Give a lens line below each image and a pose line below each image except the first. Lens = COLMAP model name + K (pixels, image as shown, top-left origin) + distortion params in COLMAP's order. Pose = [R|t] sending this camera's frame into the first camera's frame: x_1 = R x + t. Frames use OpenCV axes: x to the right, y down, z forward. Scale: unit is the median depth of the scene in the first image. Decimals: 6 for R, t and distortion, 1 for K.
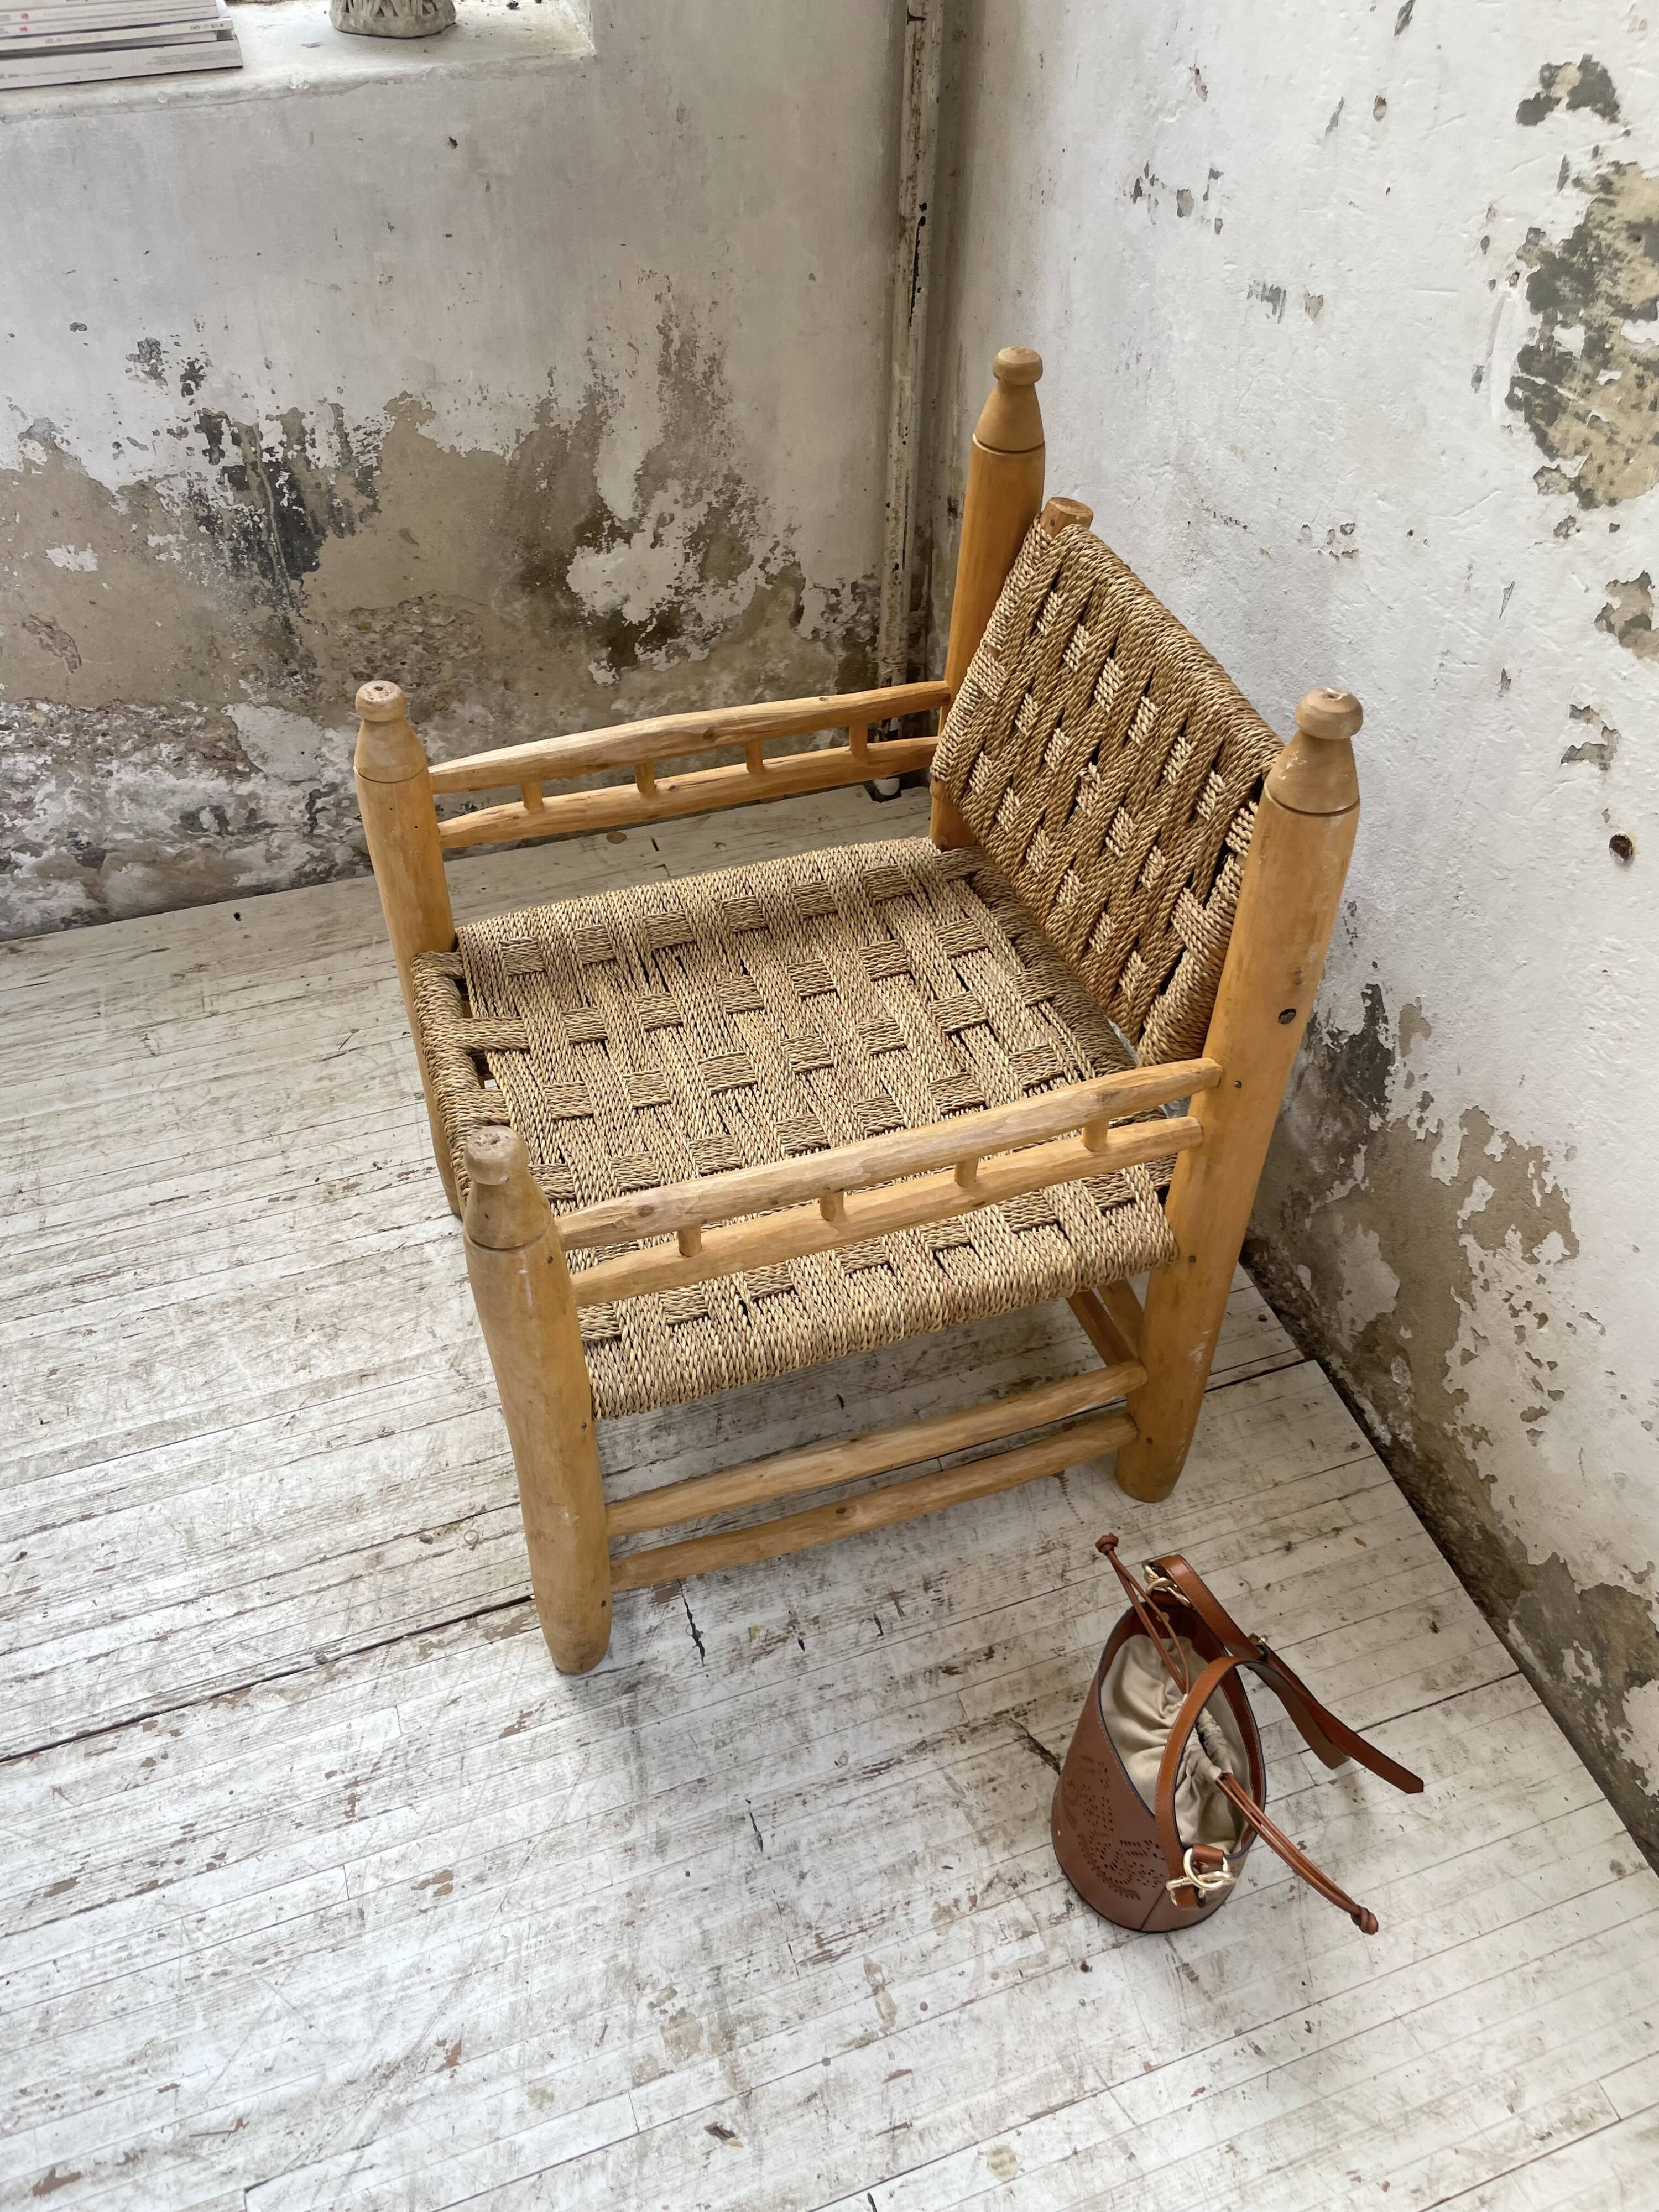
lens RADIAL K [[1683.0, 0, 849.0], [0, 1683.0, 1109.0], [0, 0, 1]] dist [0.081853, -0.117035]
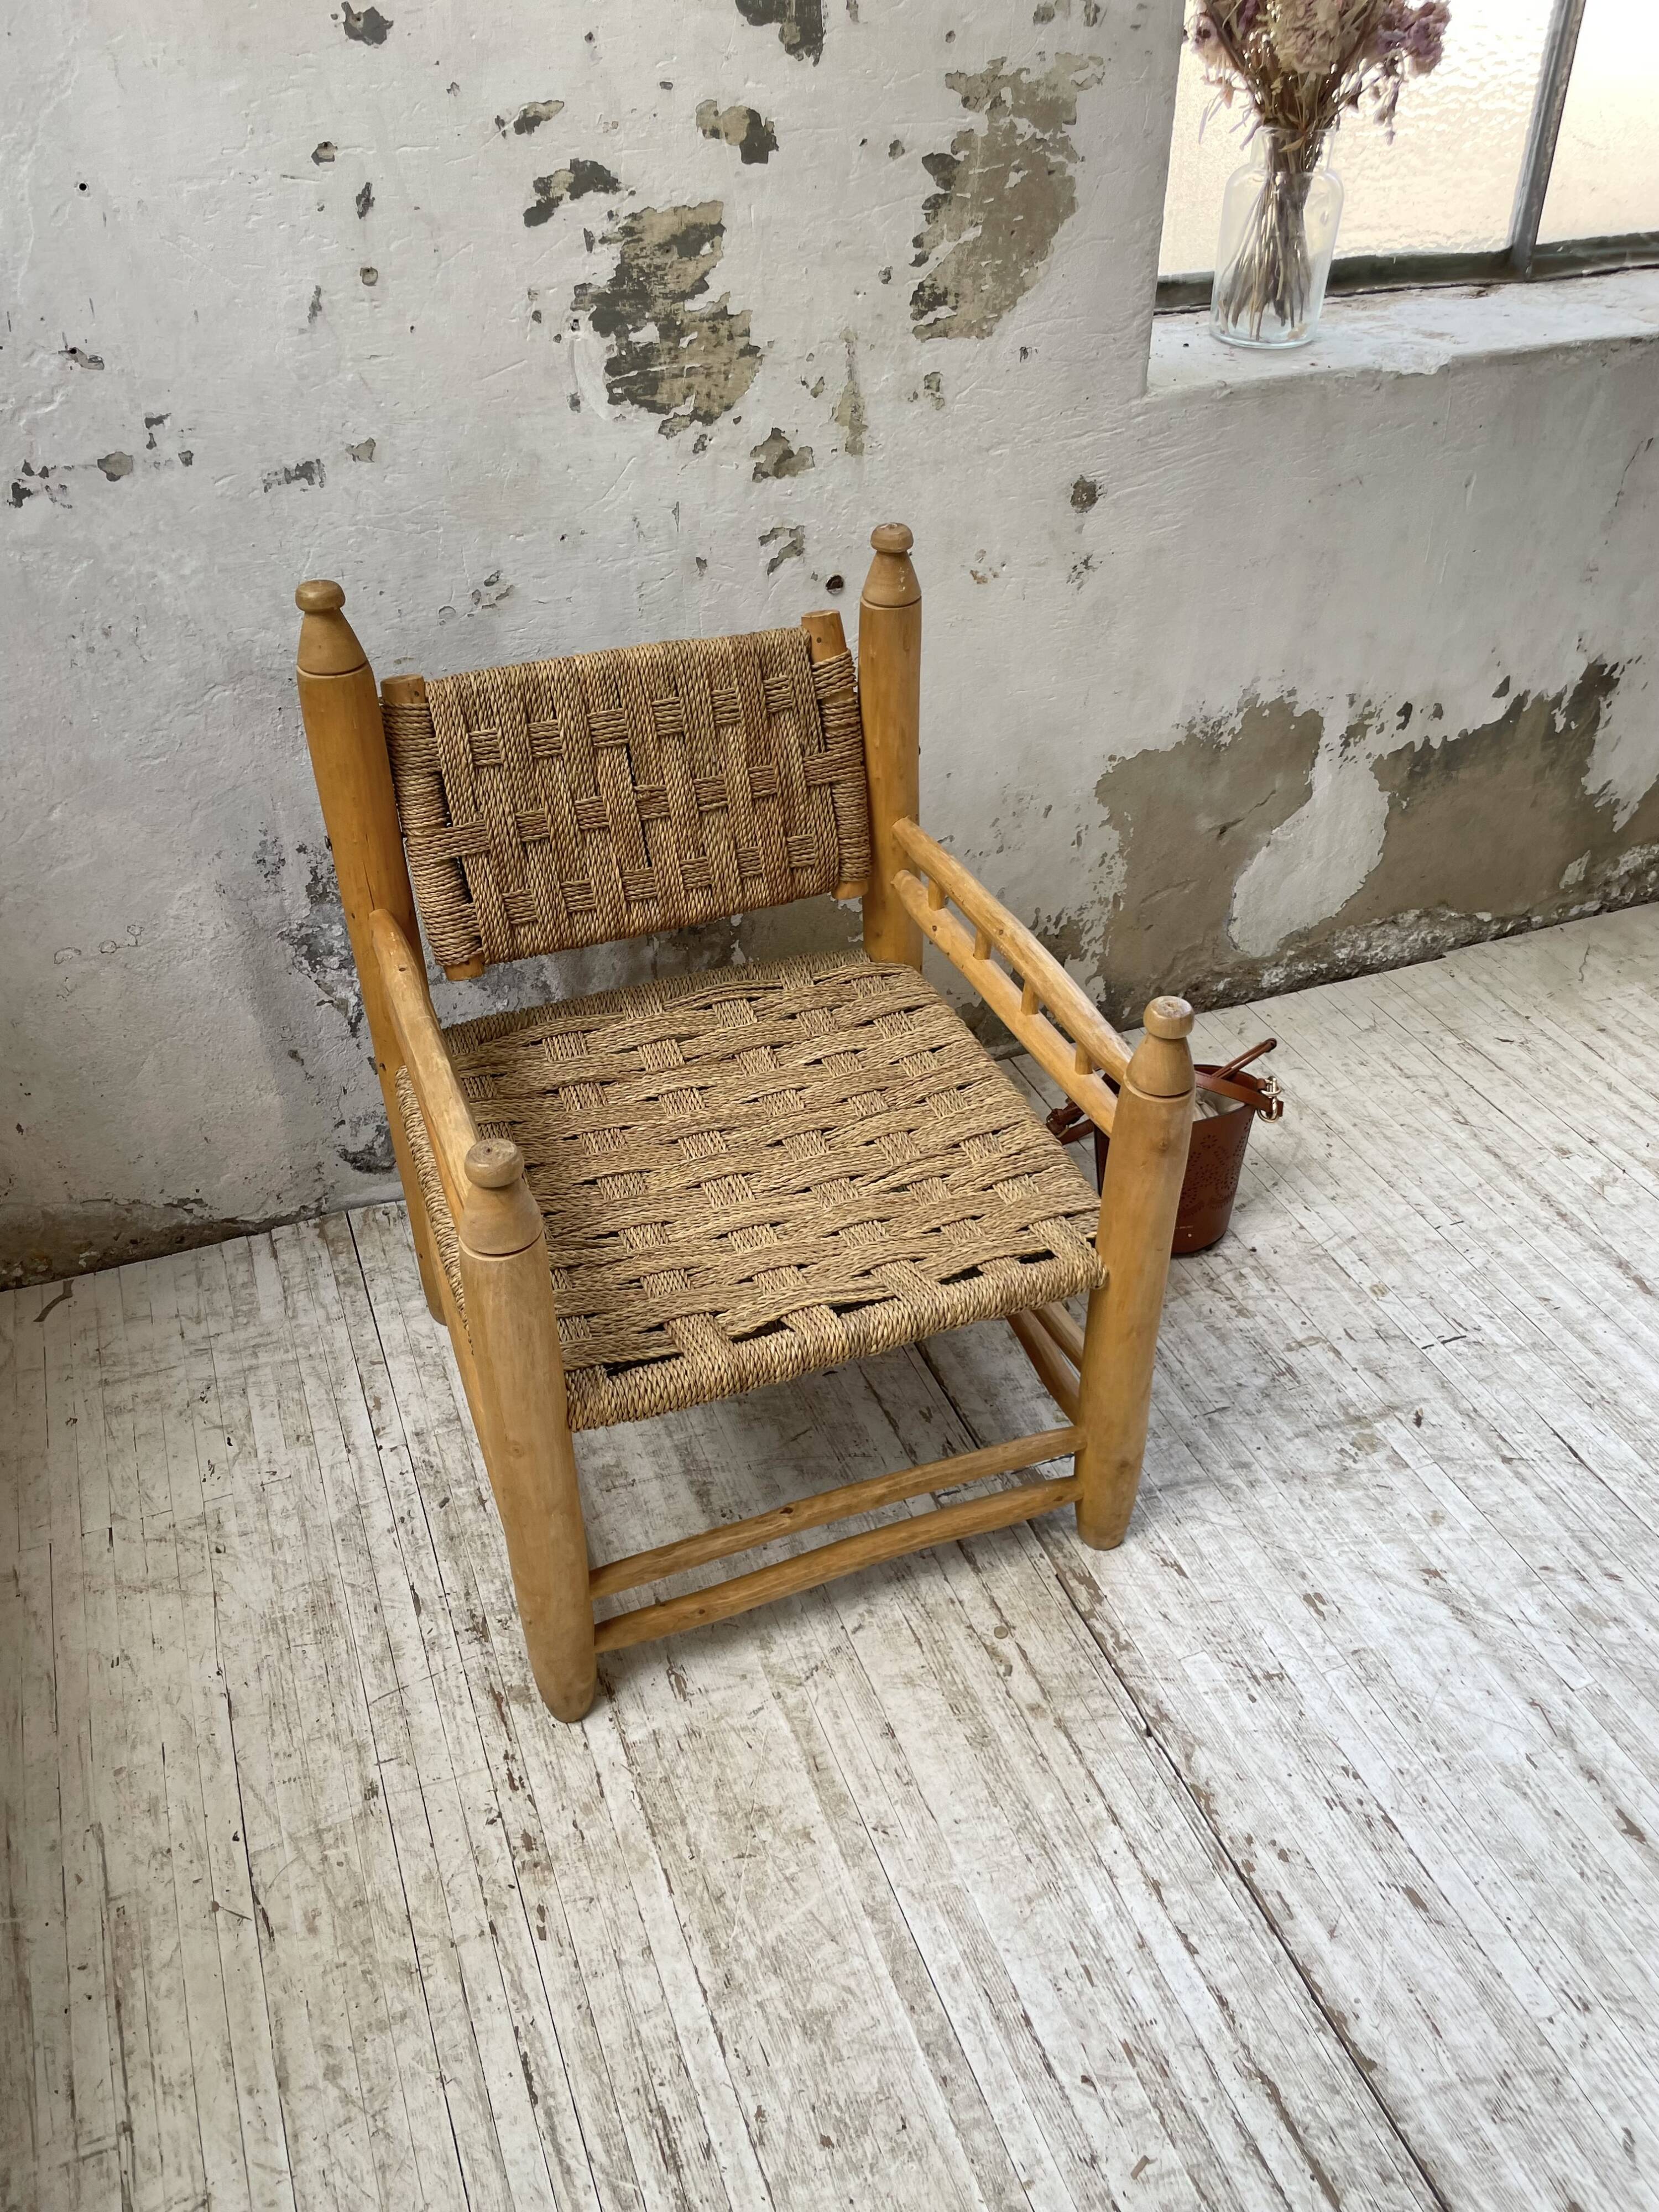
lens RADIAL K [[1683.0, 0, 827.2], [0, 1683.0, 1121.2], [0, 0, 1]] dist [0.081853, -0.117035]
pose [[-0.029611, -0.630061, 0.775981, -0.894654], [0.707623, 0.535086, 0.461468, -0.506666], [-0.705970, 0.562766, 0.430001, 0.490554]]
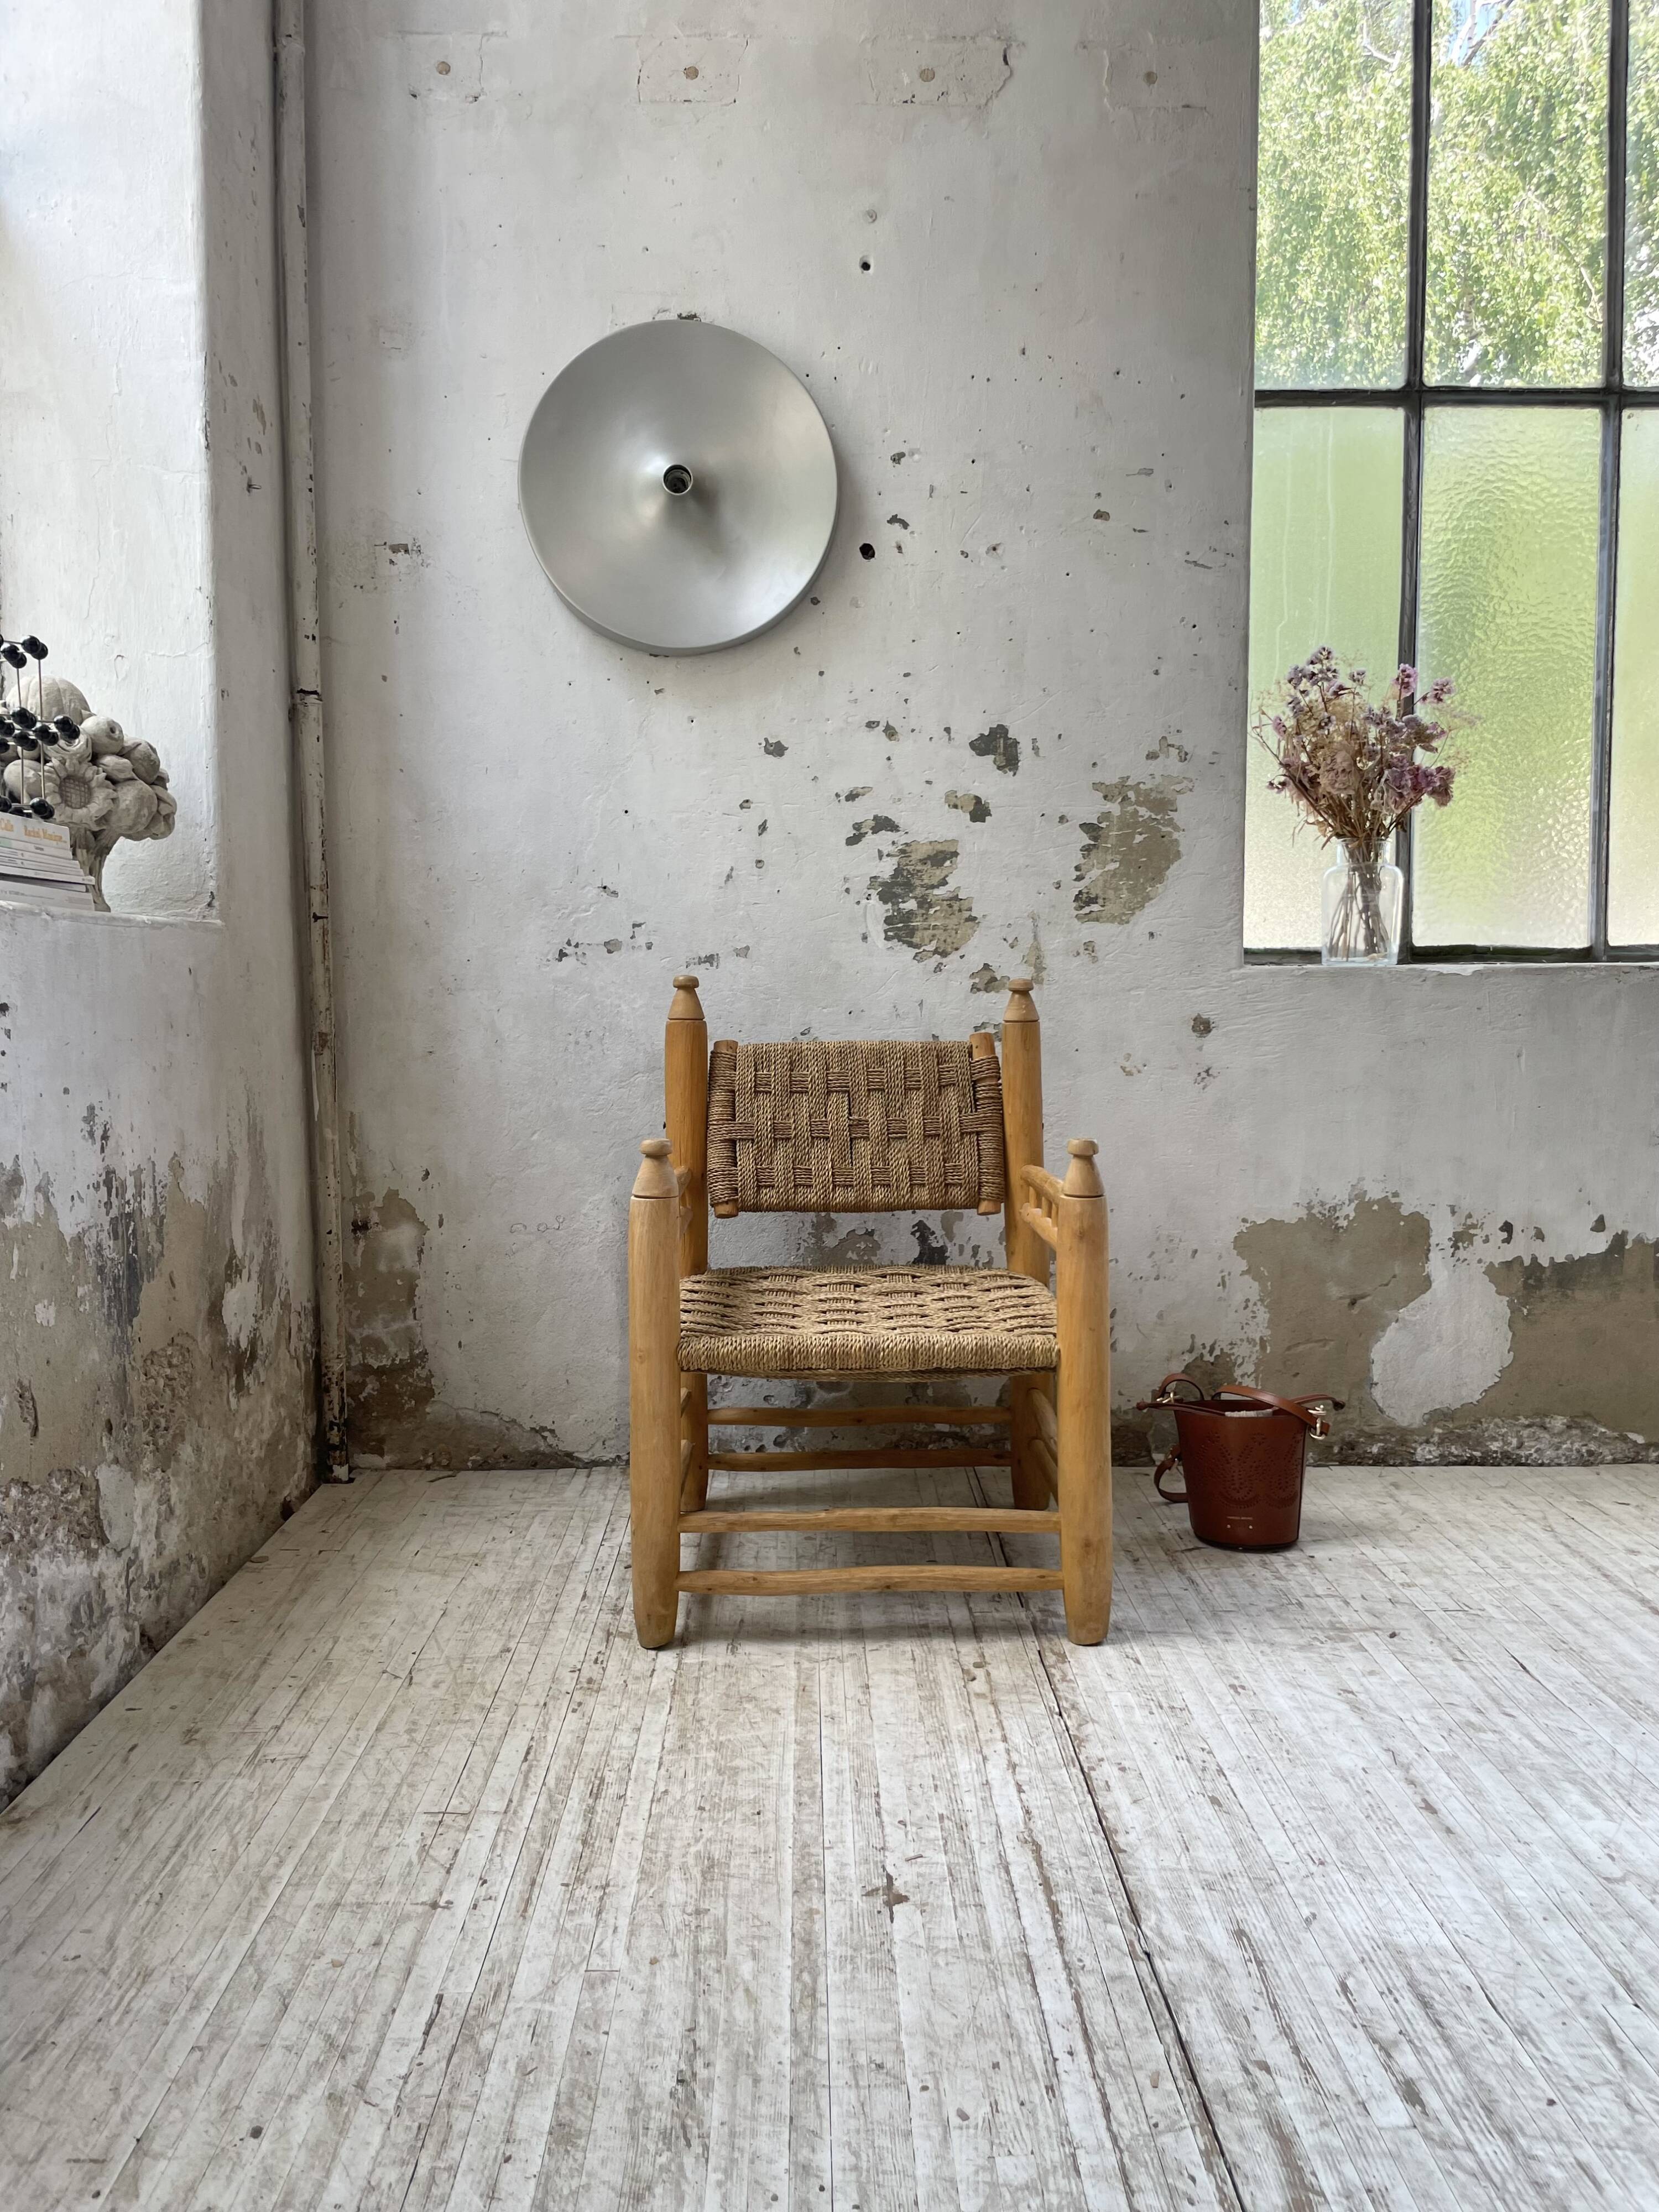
lens RADIAL K [[1683.0, 0, 843.5], [0, 1683.0, 1111.8], [0, 0, 1]] dist [0.081853, -0.117035]
pose [[0.316856, -0.093252, 0.943878, -1.592300], [0.680266, 0.715812, -0.157642, 0.086028], [-0.660939, 0.692039, 0.290245, 0.414665]]
